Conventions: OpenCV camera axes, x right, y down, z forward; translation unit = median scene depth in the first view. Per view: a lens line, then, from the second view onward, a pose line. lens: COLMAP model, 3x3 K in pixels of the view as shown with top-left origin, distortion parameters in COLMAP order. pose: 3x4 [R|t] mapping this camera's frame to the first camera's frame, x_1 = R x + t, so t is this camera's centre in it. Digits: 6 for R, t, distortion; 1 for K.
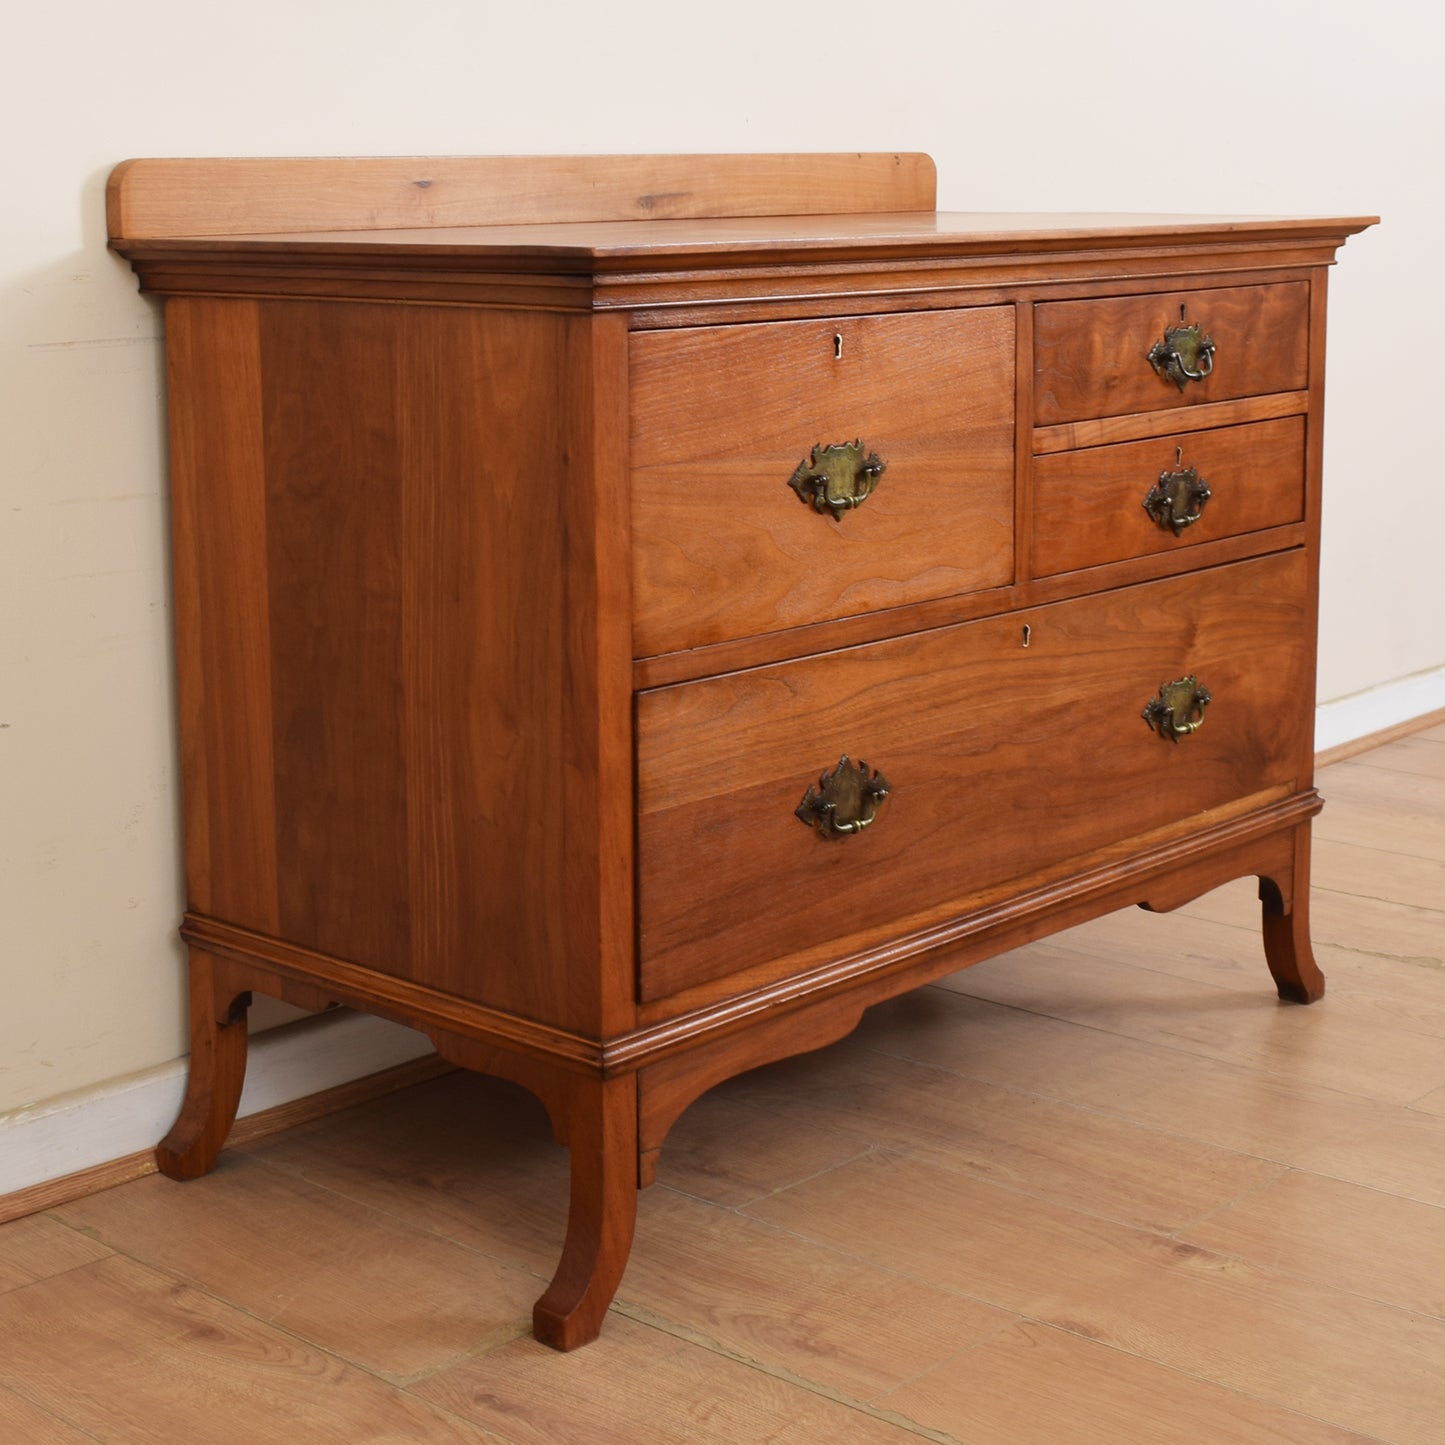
lens RADIAL K [[2569.1, 0, 600.2], [0, 2569.1, 556.2], [0, 0, 1]] dist [-0.070855, -0.127186]
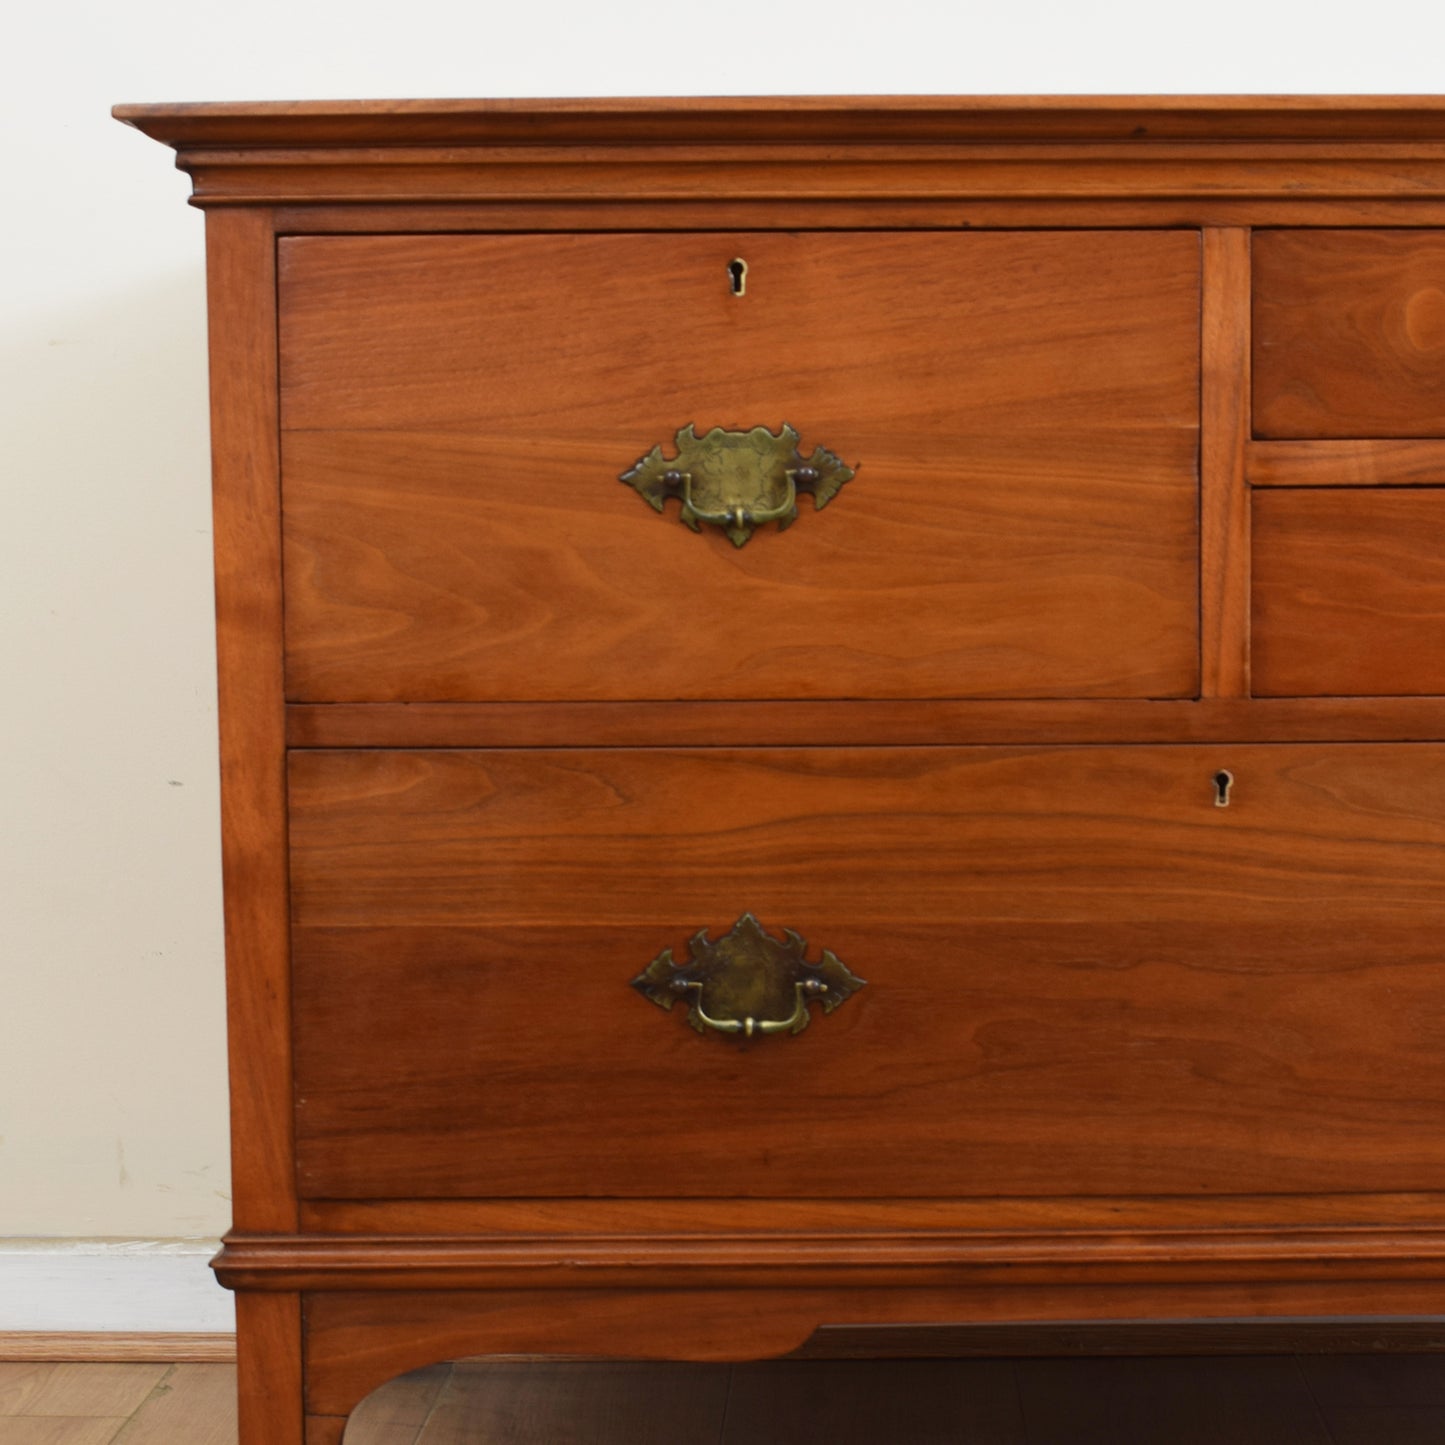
lens RADIAL K [[2800.5, 0, 888.6], [0, 2800.5, 757.9], [0, 0, 1]] dist [-0.084682, 0.003481]
pose [[0.706529, 0.072753, -0.703935, 0.621496], [-0.105544, 0.994410, -0.003158, 0.037375], [0.699770, 0.076528, 0.710257, 0.527780]]
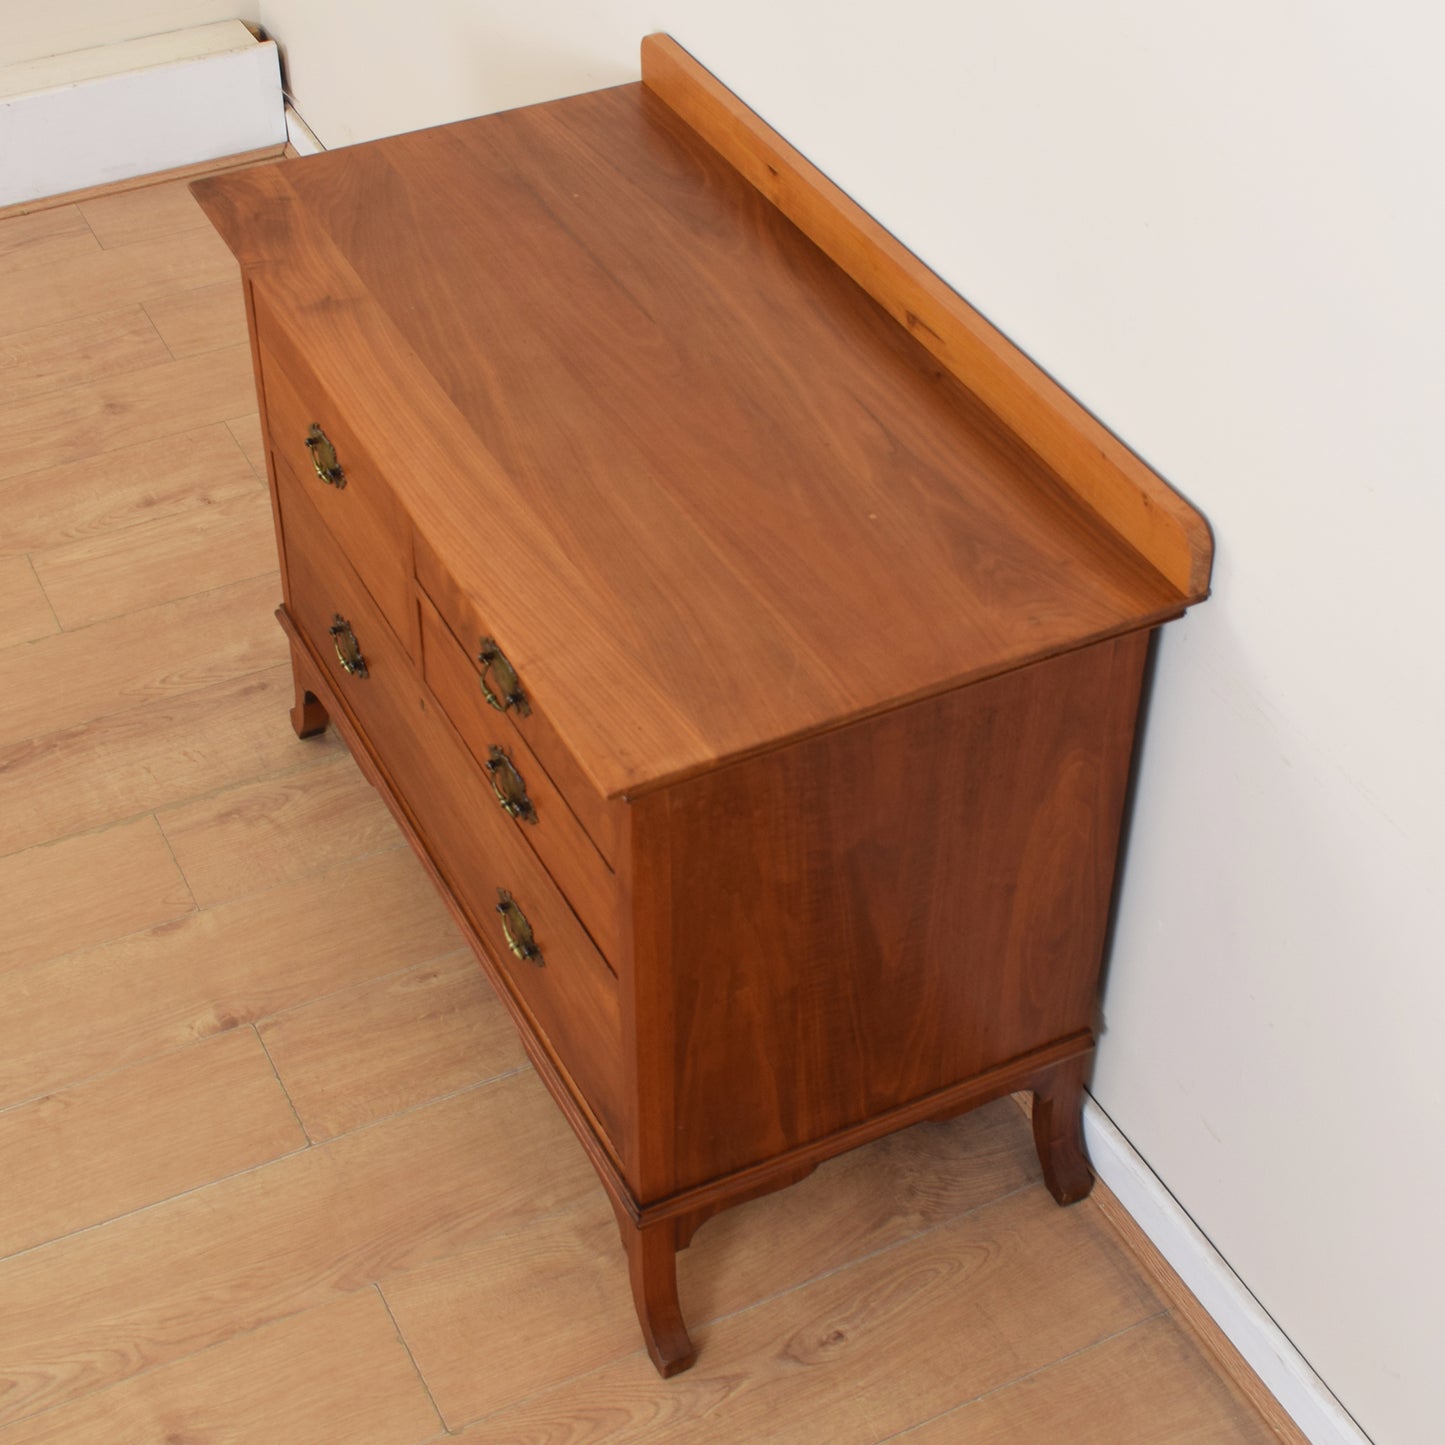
lens RADIAL K [[2450.7, 0, 721.2], [0, 2450.7, 652.7], [0, 0, 1]] dist [-0.078730, -0.034705]
pose [[-0.318231, 0.610535, -0.725242, 1.023770], [-0.140497, 0.726191, 0.672984, -0.851825], [0.937544, 0.316059, -0.145318, 1.411669]]
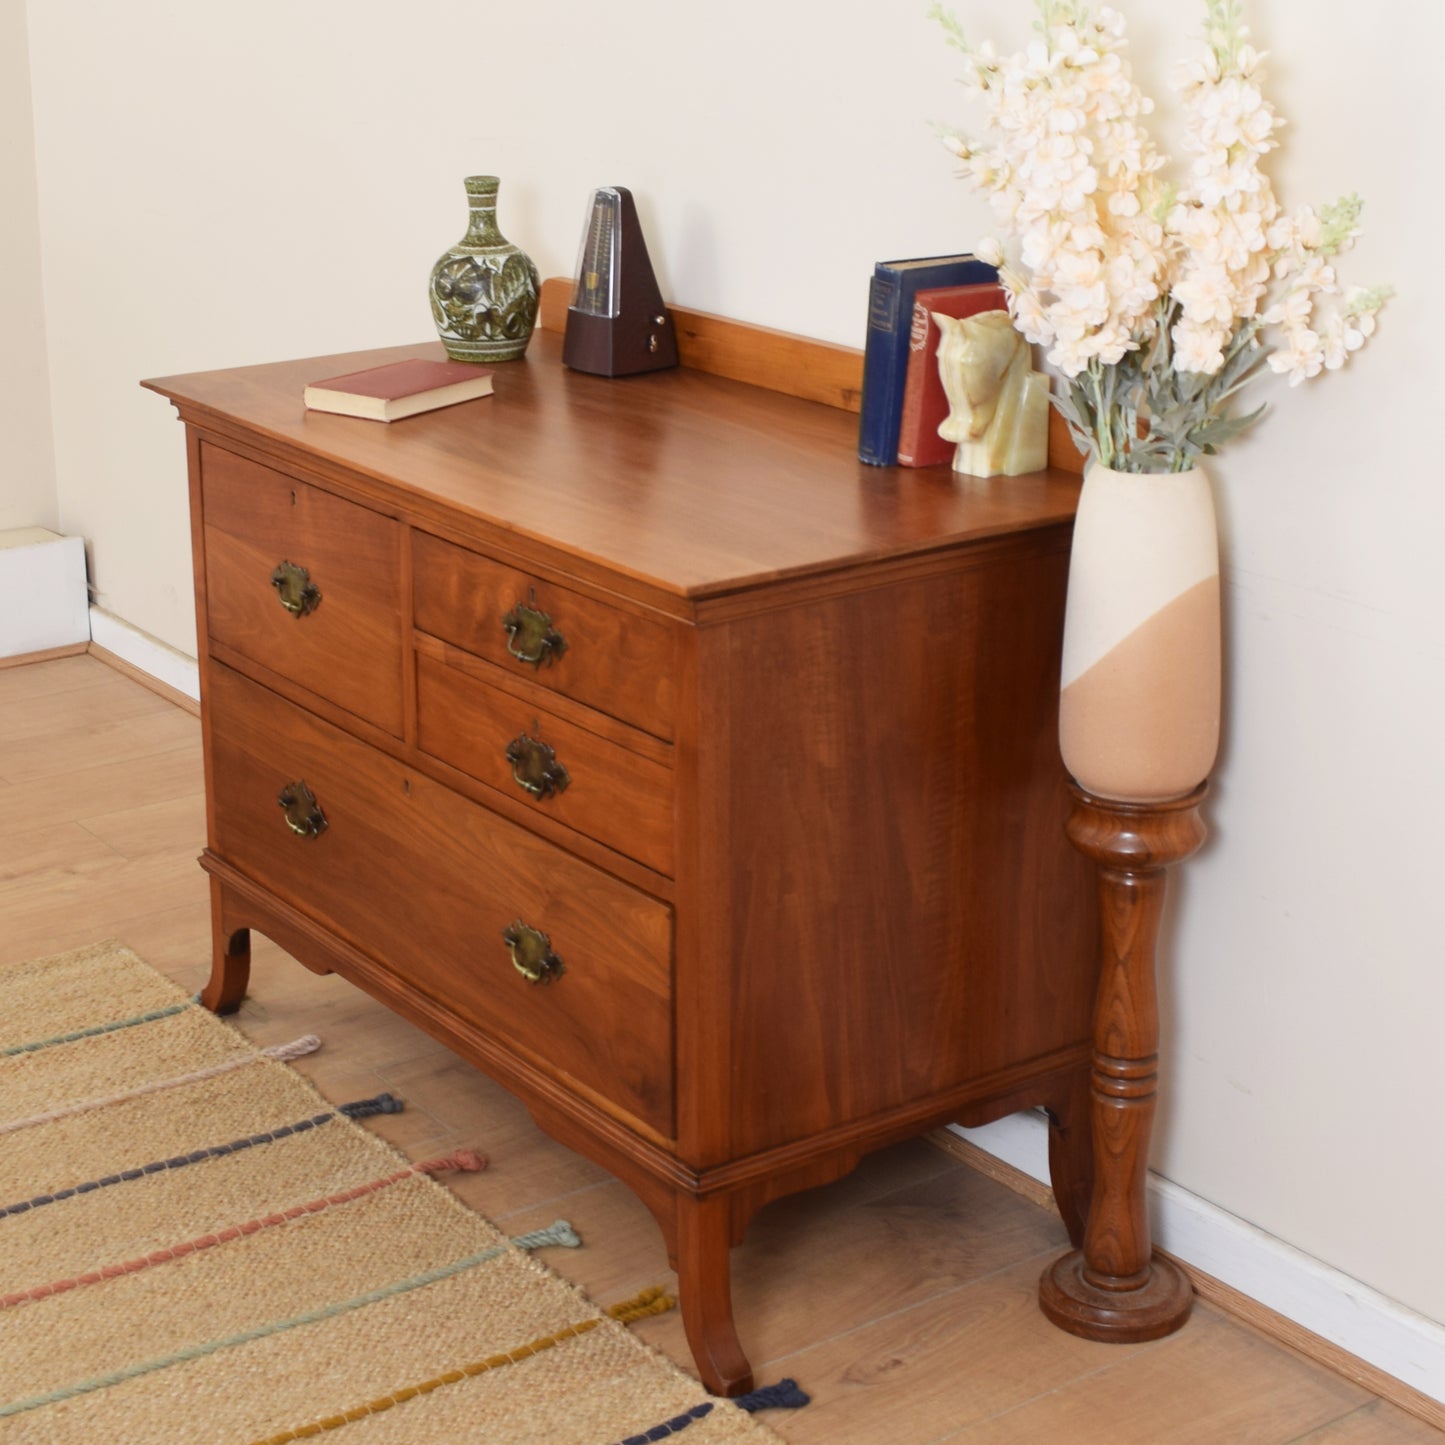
lens RADIAL K [[2796.9, 0, 703.4], [0, 2796.9, 633.4], [0, 0, 1]] dist [-0.048566, -0.187615]
pose [[-0.170639, 0.297336, -0.939401, 1.497998], [-0.140058, 0.936384, 0.321822, -0.530877], [0.975329, 0.186487, -0.118140, 1.399776]]
